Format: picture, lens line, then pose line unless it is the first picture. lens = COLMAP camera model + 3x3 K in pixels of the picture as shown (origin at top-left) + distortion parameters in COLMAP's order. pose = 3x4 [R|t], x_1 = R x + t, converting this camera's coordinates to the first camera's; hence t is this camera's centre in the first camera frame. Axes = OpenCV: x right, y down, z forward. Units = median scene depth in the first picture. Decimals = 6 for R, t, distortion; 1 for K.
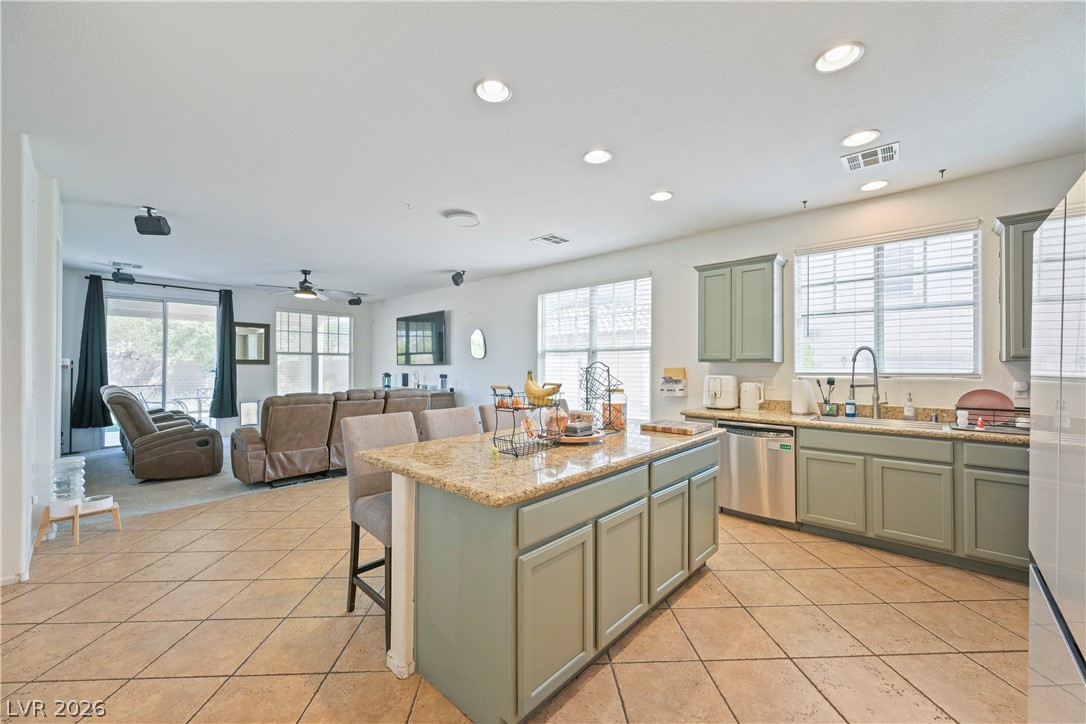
lens RADIAL K [[428.0, 0, 551.3], [0, 428.0, 360.1], [0, 0, 1]] dist [-0.001245, -0.000484]
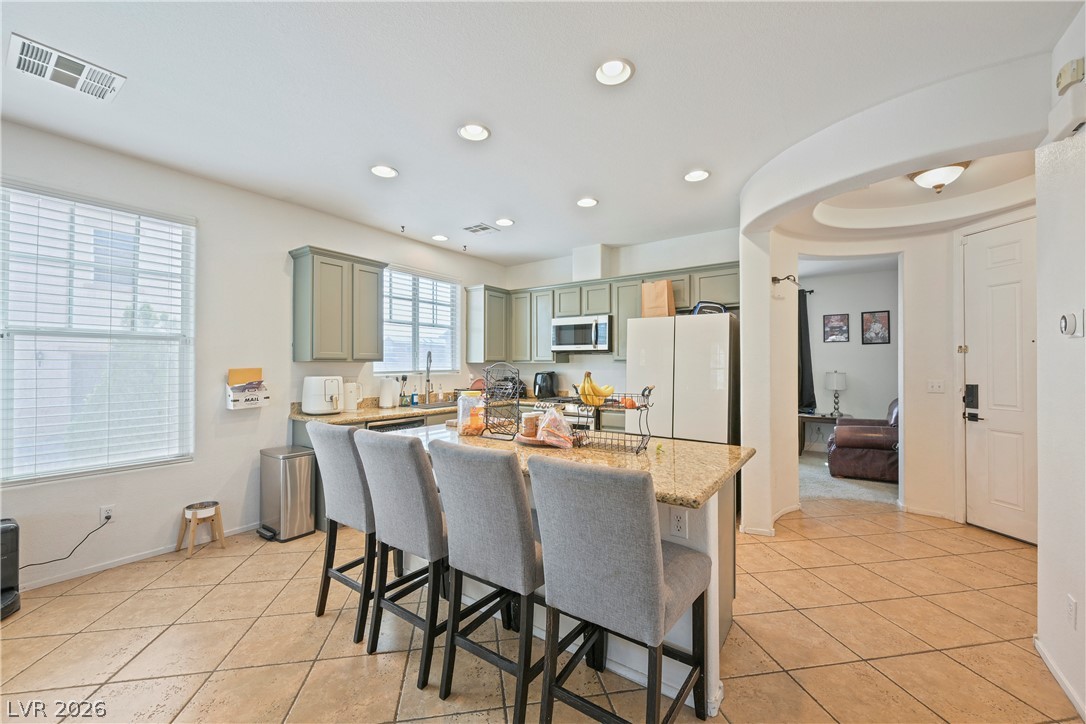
lens RADIAL K [[428.0, 0, 539.8], [0, 428.0, 362.2], [0, 0, 1]] dist [-0.001245, -0.000484]
pose [[-0.120845, 0.004630, 0.992661, -0.629953], [-0.013159, 0.999894, -0.006266, 0.006693], [-0.992584, -0.013819, -0.120772, 0.768145]]
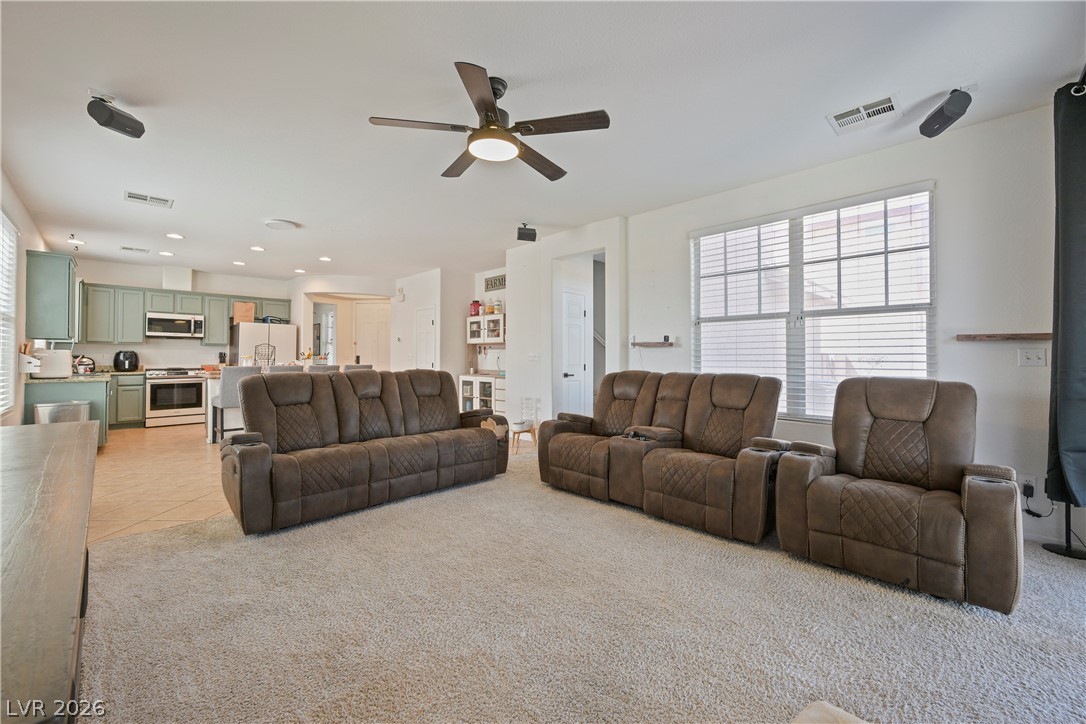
lens RADIAL K [[428.0, 0, 554.0], [0, 428.0, 353.2], [0, 0, 1]] dist [-0.001245, -0.000484]
pose [[-0.999763, -0.003667, 0.021448, -1.135641], [-0.004085, 0.999802, -0.019491, 0.071267], [-0.021372, -0.019574, -0.999580, 2.459992]]
